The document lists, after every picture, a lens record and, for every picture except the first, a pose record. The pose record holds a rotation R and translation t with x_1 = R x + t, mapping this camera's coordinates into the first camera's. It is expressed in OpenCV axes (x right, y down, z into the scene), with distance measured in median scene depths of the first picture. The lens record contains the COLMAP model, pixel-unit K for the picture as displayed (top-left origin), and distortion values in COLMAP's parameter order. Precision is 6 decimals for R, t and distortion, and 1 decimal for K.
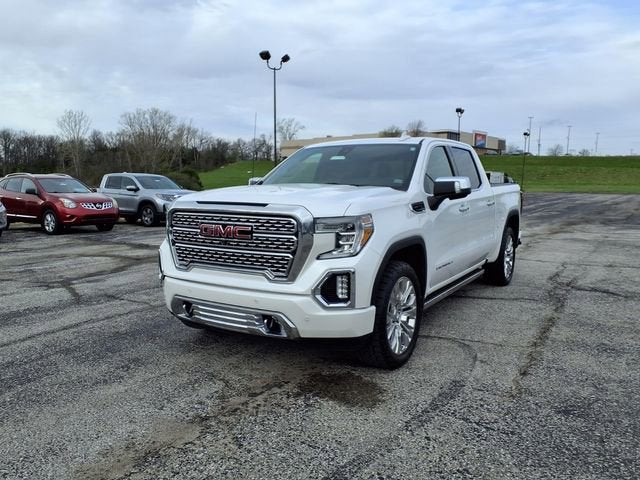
lens RADIAL K [[505.9, 0, 319.4], [0, 505.9, 242.1], [0, 0, 1]] dist [0.062076, -0.077901]
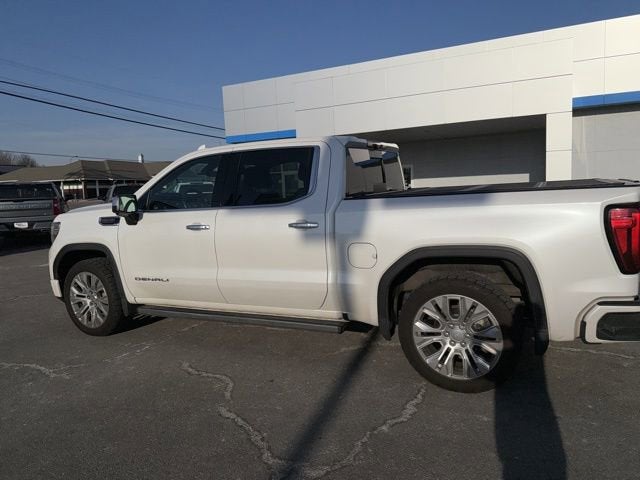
lens RADIAL K [[456.9, 0, 322.8], [0, 456.9, 229.0], [0, 0, 1]] dist [0.032284, -0.037396]
pose [[0.103267, 0.098039, -0.989810, 1.363238], [-0.064738, 0.993683, 0.091669, -0.188221], [0.992545, 0.054612, 0.108962, 1.413333]]
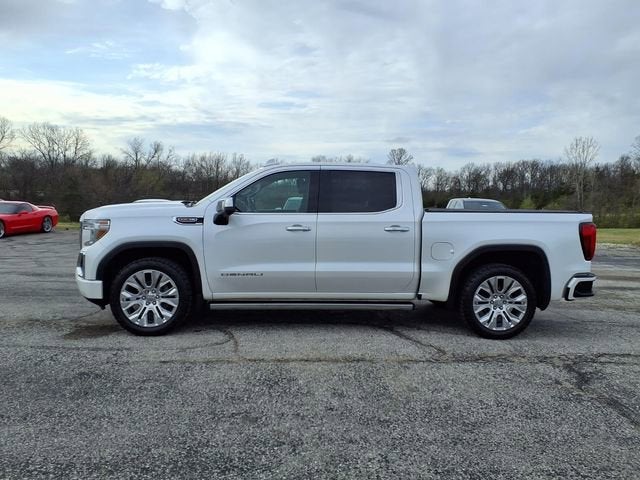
lens RADIAL K [[505.9, 0, 321.4], [0, 505.9, 239.5], [0, 0, 1]] dist [0.062076, -0.077901]
pose [[0.583291, 0.073997, -0.808886, 1.448651], [-0.119297, 0.992847, 0.004800, -0.068848], [0.803455, 0.093698, 0.587946, 0.532897]]
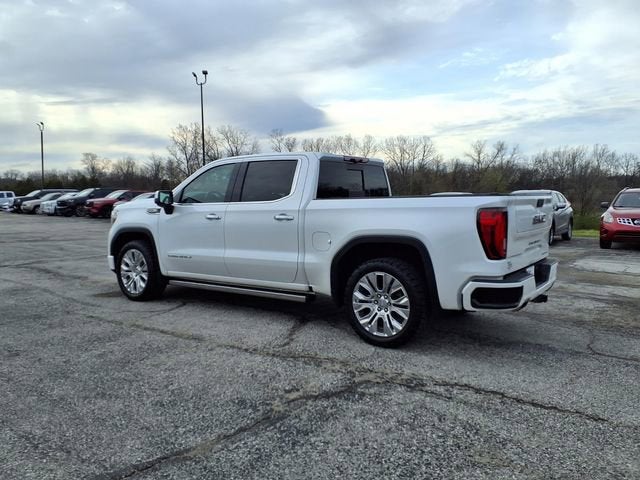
lens RADIAL K [[505.9, 0, 318.1], [0, 505.9, 237.2], [0, 0, 1]] dist [0.062076, -0.077901]
pose [[-0.062110, 0.074604, -0.995277, 1.777660], [-0.112659, 0.990305, 0.081262, -0.178299], [0.991691, 0.117174, -0.053103, 1.633738]]
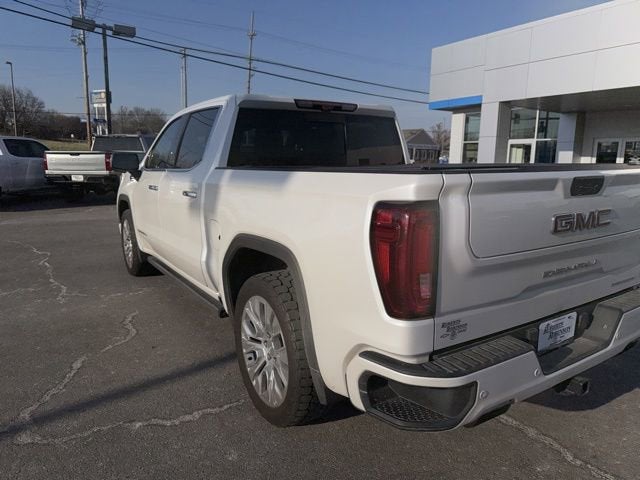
lens RADIAL K [[456.9, 0, 323.4], [0, 456.9, 234.9], [0, 0, 1]] dist [0.032284, -0.037396]
pose [[-0.419299, 0.153485, -0.894779, 1.132296], [-0.104021, 0.970991, 0.215303, -0.241558], [0.901869, 0.183352, -0.391171, 2.013834]]
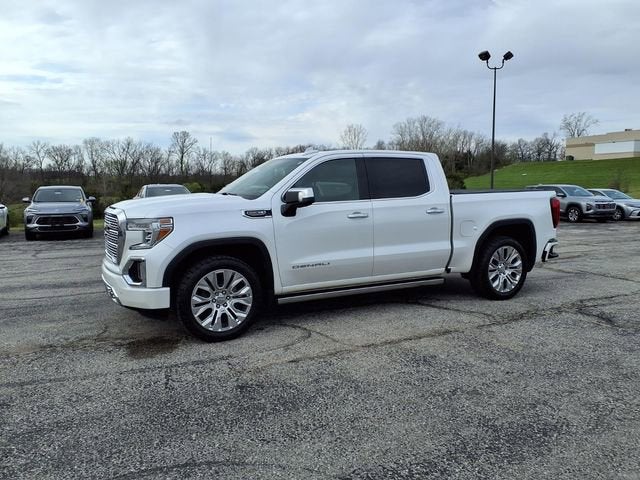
lens RADIAL K [[505.9, 0, 319.2], [0, 505.9, 243.3], [0, 0, 1]] dist [0.062076, -0.077901]
pose [[0.861473, 0.046351, -0.505683, 0.942692], [-0.049338, 0.998754, 0.007495, -0.015211], [0.505400, 0.018493, 0.862687, 0.048982]]
